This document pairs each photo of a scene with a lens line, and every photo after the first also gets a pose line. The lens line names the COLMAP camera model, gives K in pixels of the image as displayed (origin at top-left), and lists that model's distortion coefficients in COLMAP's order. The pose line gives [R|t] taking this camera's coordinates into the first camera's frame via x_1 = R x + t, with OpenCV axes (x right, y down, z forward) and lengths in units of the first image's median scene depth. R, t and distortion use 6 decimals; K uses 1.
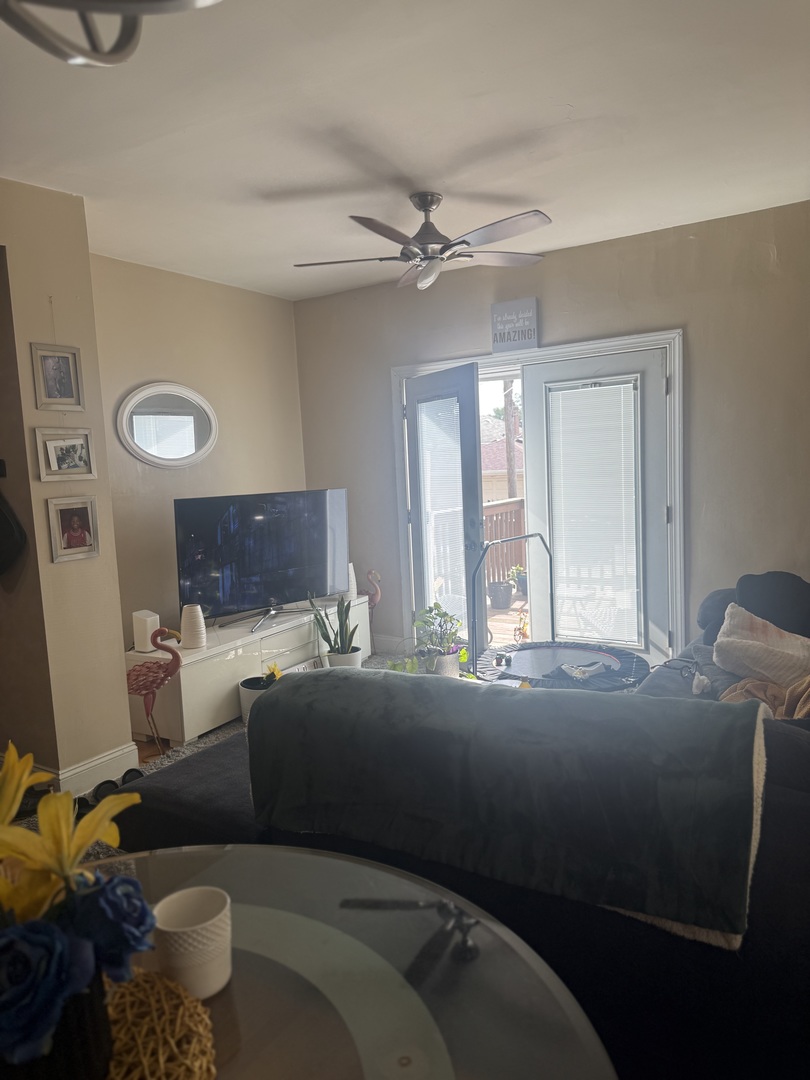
lens RADIAL K [[771.6, 0, 404.2], [0, 771.6, 539.2], [0, 0, 1]] dist [0.038921, -0.003002]
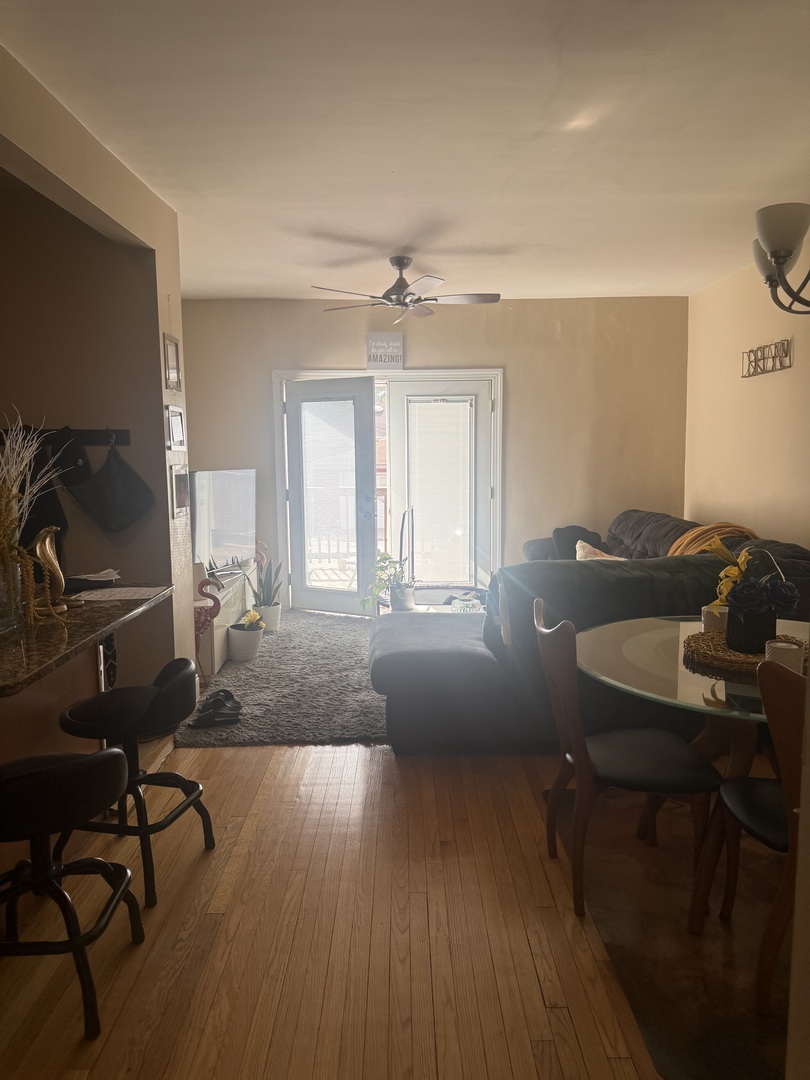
lens RADIAL K [[771.6, 0, 404.4], [0, 771.6, 541.1], [0, 0, 1]] dist [0.038921, -0.003002]
pose [[0.833033, -0.019975, 0.552863, -0.598211], [0.020518, 0.999776, 0.005207, 0.048124], [-0.552843, 0.007006, 0.833256, -0.133752]]
